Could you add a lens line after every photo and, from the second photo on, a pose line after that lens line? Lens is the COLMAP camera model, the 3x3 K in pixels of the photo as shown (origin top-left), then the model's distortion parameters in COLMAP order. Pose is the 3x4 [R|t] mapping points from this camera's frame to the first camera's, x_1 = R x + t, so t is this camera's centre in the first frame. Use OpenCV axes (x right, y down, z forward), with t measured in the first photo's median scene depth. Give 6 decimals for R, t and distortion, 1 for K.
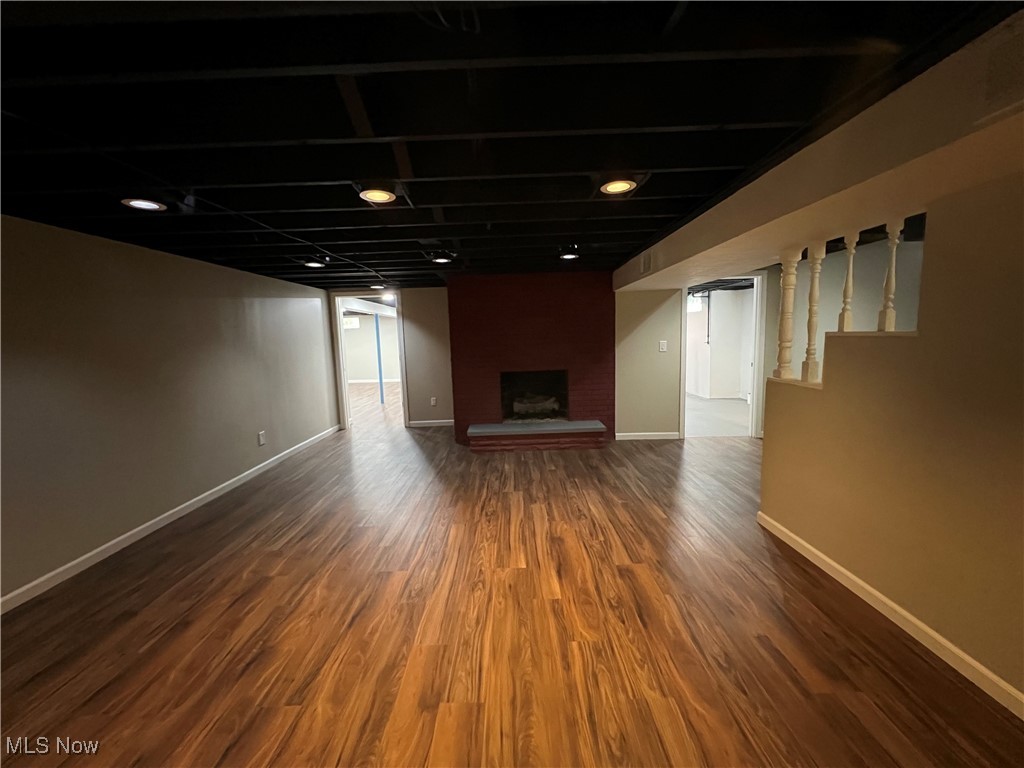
lens RADIAL K [[405.8, 0, 512.4], [0, 405.8, 383.9], [0, 0, 1]] dist [0.003644, 0.000030]
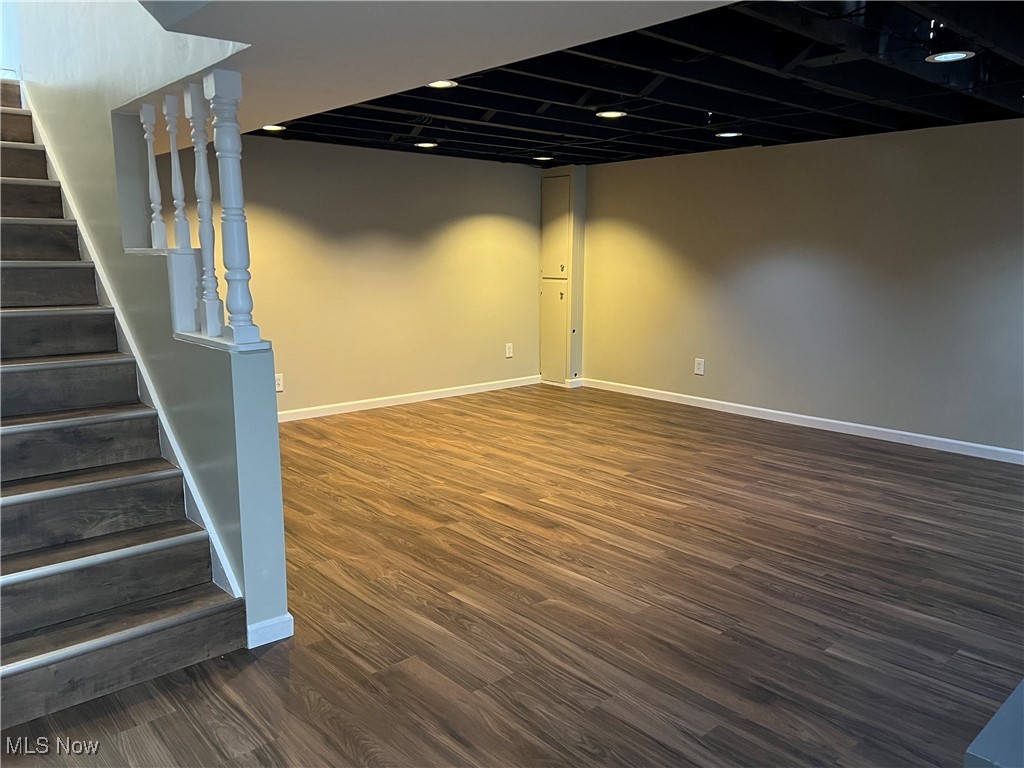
lens RADIAL K [[768.0, 0, 510.9], [0, 768.0, 384.9], [0, 0, 1]] dist [0.017241, 0.002325]
pose [[-0.745507, 0.140660, -0.651486, 1.153659], [-0.060213, 0.959266, 0.276015, -0.264539], [0.663772, 0.244999, -0.706670, 2.093142]]
